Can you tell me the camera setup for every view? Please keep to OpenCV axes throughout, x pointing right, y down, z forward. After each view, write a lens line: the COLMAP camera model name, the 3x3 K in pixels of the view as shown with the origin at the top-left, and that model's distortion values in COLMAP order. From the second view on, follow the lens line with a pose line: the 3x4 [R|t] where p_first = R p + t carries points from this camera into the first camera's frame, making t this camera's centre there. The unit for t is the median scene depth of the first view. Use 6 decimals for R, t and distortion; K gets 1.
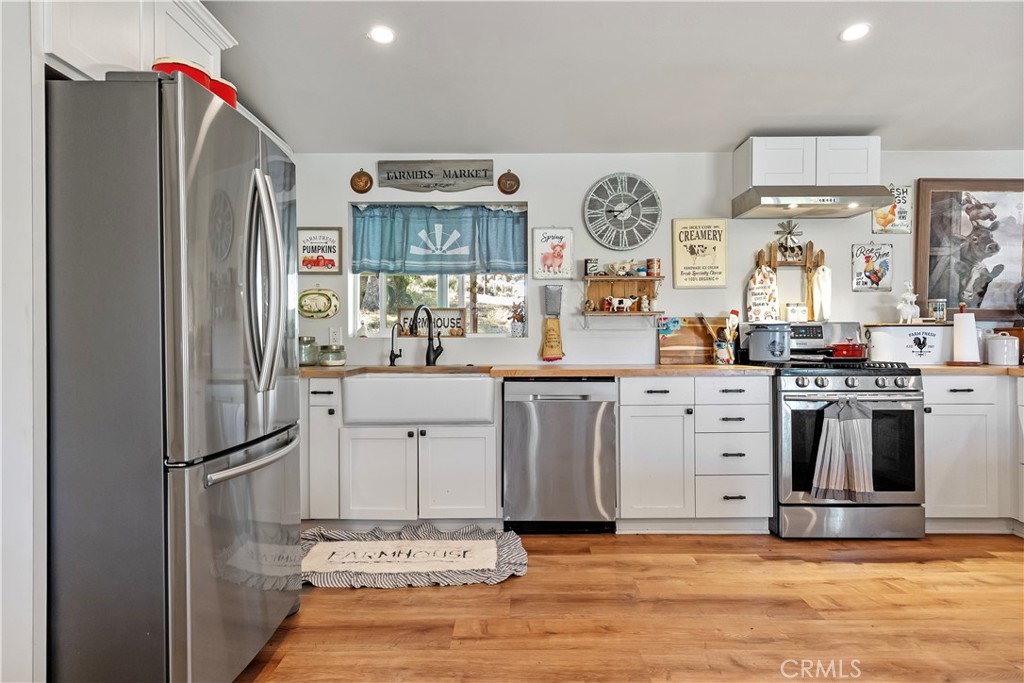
lens RADIAL K [[585.4, 0, 514.2], [0, 585.4, 337.0], [0, 0, 1]] dist [0.007568, -0.000071]
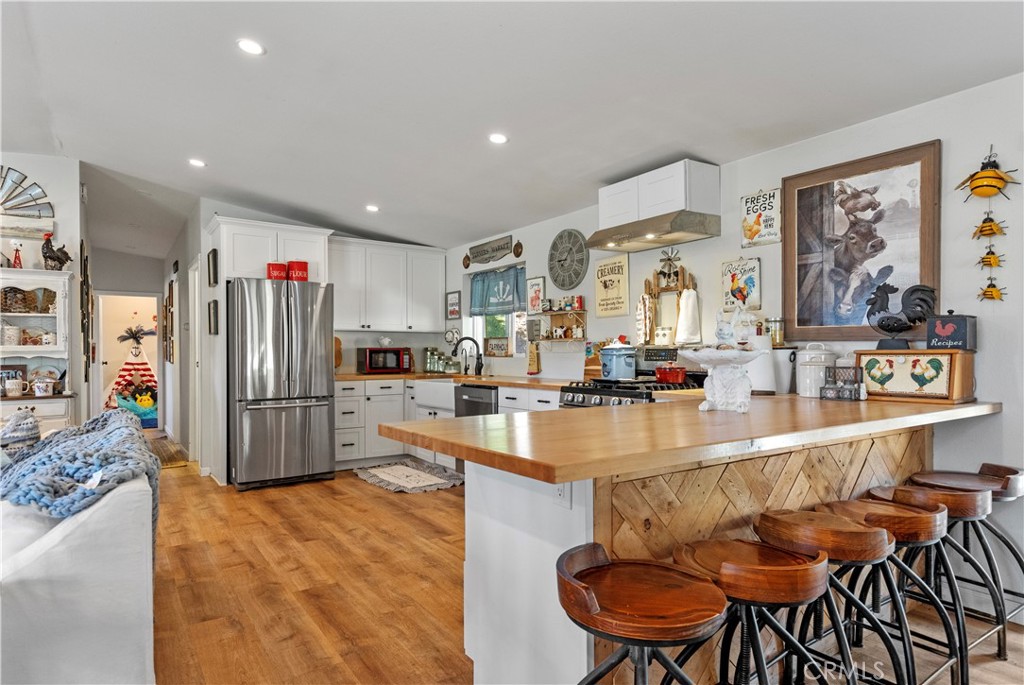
lens RADIAL K [[585.4, 0, 511.0], [0, 585.4, 352.0], [0, 0, 1]] dist [0.007568, -0.000071]
pose [[0.568418, -0.000151, -0.822740, 1.172160], [0.009110, 0.999940, 0.006110, -0.021648], [0.822689, -0.010969, 0.568386, 0.172256]]
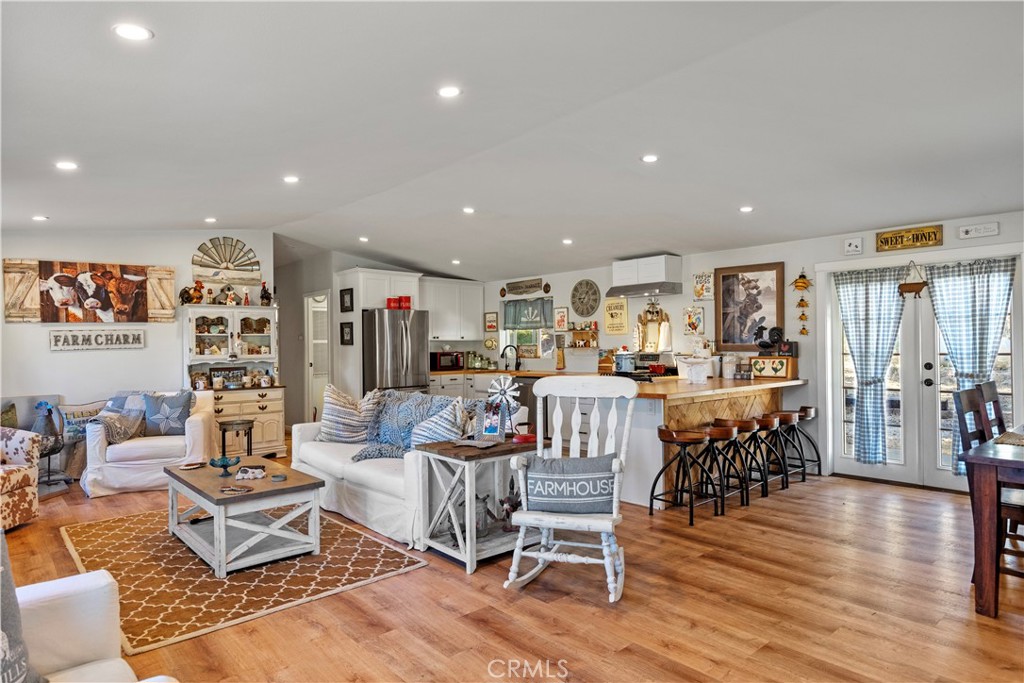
lens RADIAL K [[591.2, 0, 507.6], [0, 591.2, 343.6], [0, 0, 1]] dist [-0.000761, 0.001825]
pose [[0.666444, -0.007600, -0.745516, 1.565752], [0.014508, 0.999891, 0.002776, -0.063897], [0.745414, -0.012666, 0.666482, -0.599375]]
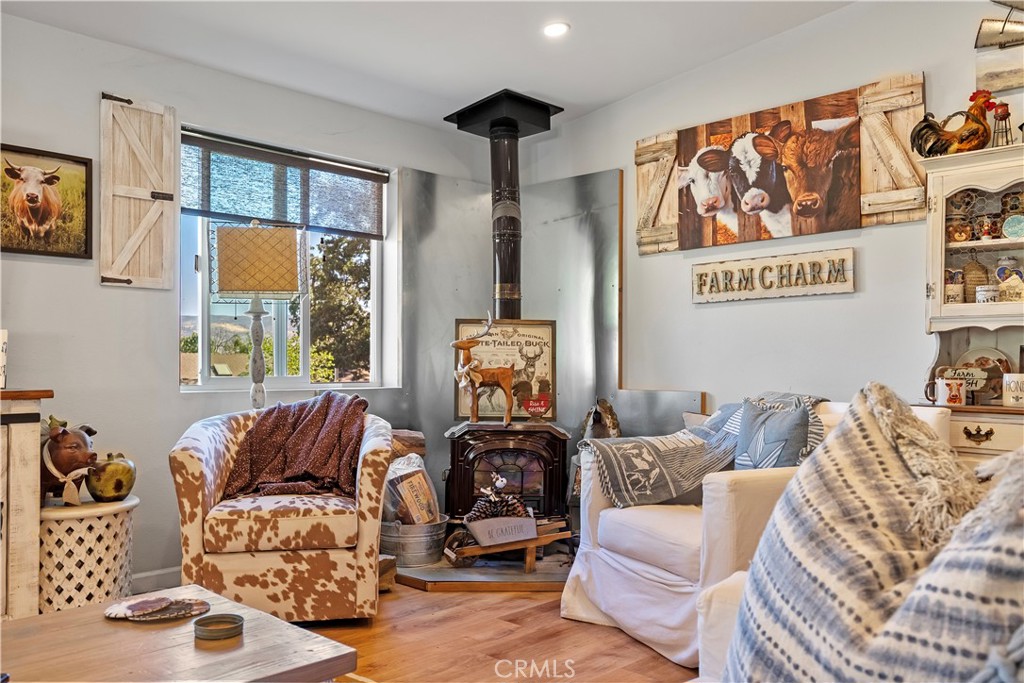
lens RADIAL K [[835.5, 0, 524.9], [0, 835.5, 364.1], [0, 0, 1]] dist [0.002181, 0.000422]
pose [[-0.677437, -0.001162, -0.735580, 0.566972], [-0.000956, 0.999999, -0.000700, 0.023456], [0.735580, 0.000229, -0.677438, 0.139716]]
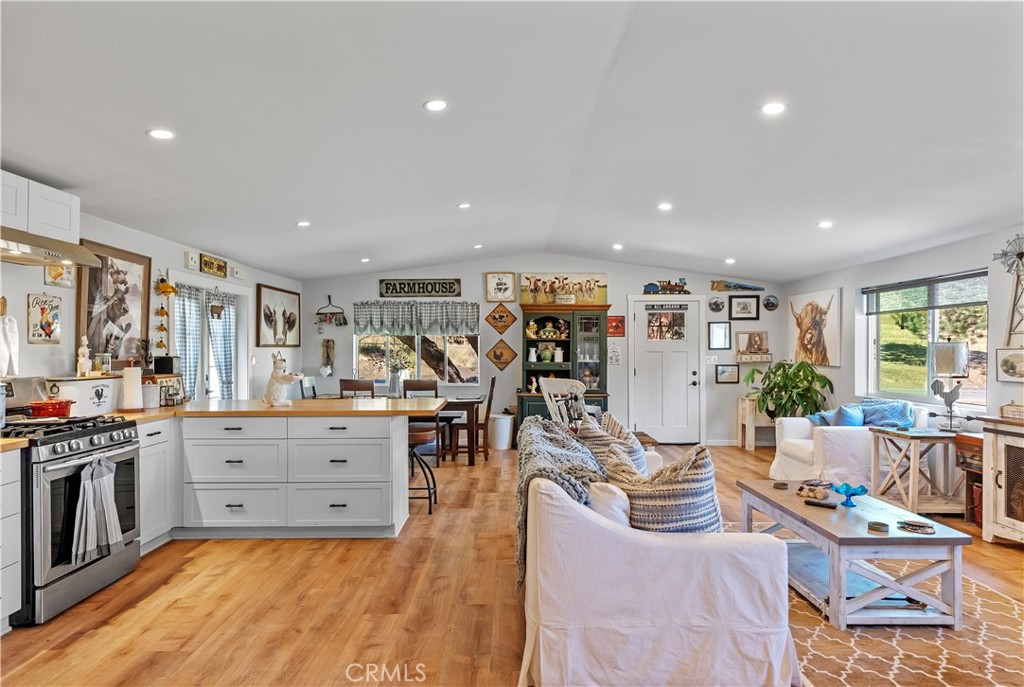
lens RADIAL K [[585.4, 0, 519.8], [0, 585.4, 345.0], [0, 0, 1]] dist [0.007568, -0.000071]
pose [[-0.023447, 0.008999, 0.999685, -0.392745], [-0.004849, 0.999947, -0.009115, -0.070806], [-0.999713, -0.005061, -0.023402, 0.229949]]
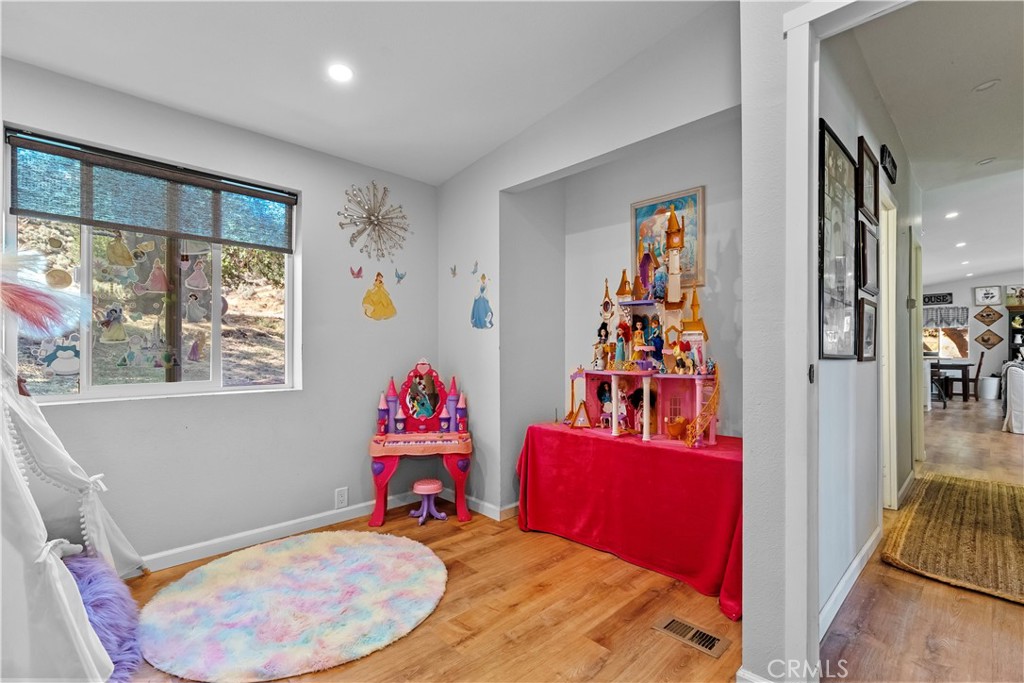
lens RADIAL K [[470.2, 0, 509.3], [0, 470.2, 343.9], [0, 0, 1]] dist [0.002804, 0.000907]
pose [[0.712103, 0.006837, 0.702041, -2.094245], [-0.005444, 0.999976, -0.004217, -0.001001], [-0.702054, -0.000819, 0.712124, 0.249912]]
